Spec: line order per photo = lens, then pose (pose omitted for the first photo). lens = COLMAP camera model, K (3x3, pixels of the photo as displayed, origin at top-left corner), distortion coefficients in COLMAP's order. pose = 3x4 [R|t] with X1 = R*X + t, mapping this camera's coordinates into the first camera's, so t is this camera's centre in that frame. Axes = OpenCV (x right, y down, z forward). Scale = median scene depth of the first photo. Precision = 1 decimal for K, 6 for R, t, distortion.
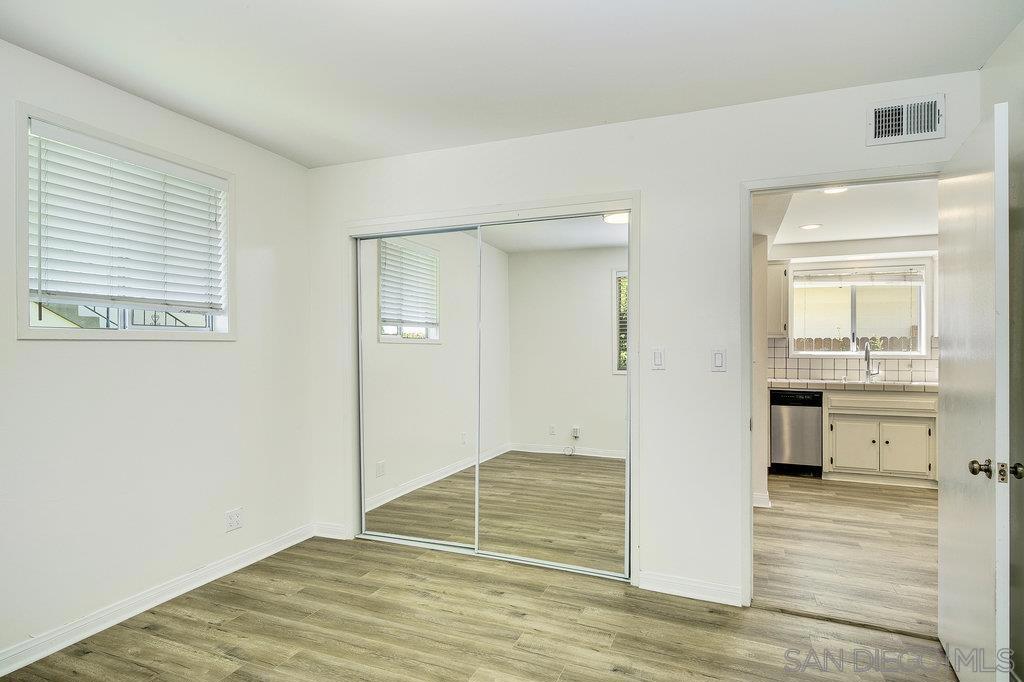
lens RADIAL K [[552.2, 0, 511.9], [0, 552.2, 341.7], [0, 0, 1]] dist [-0.003607, -0.004994]
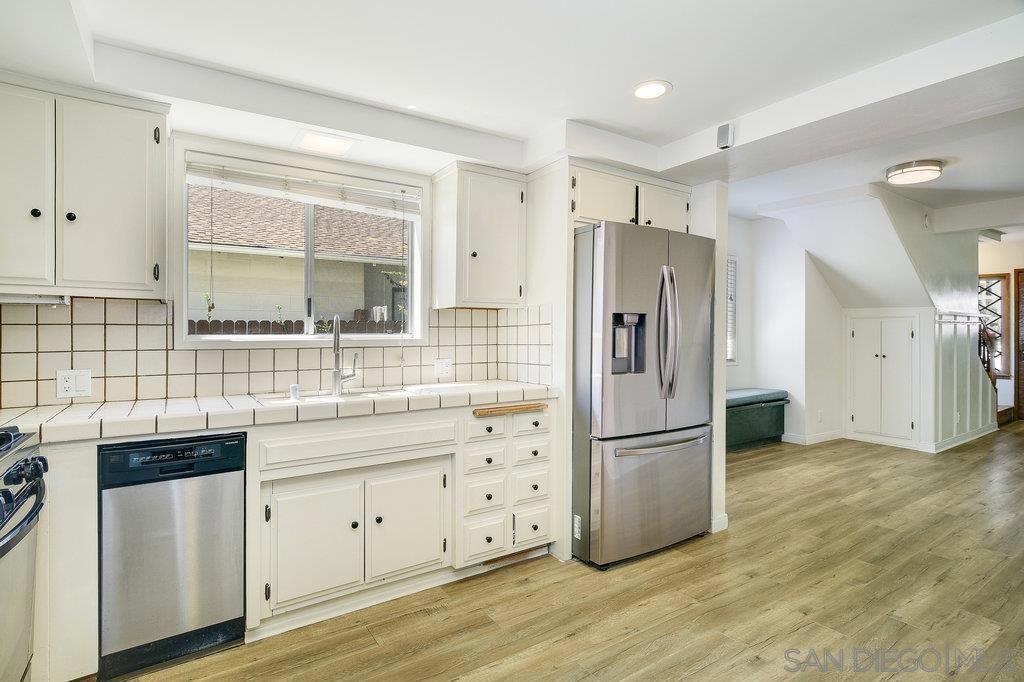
lens RADIAL K [[515.0, 0, 530.8], [0, 515.0, 328.0], [0, 0, 1]] dist [-0.019790, 0.001991]
pose [[0.551961, 0.003839, 0.833861, 0.358547], [-0.000912, 0.999992, -0.004000, 0.014616], [-0.833870, 0.001447, 0.551960, 0.605583]]
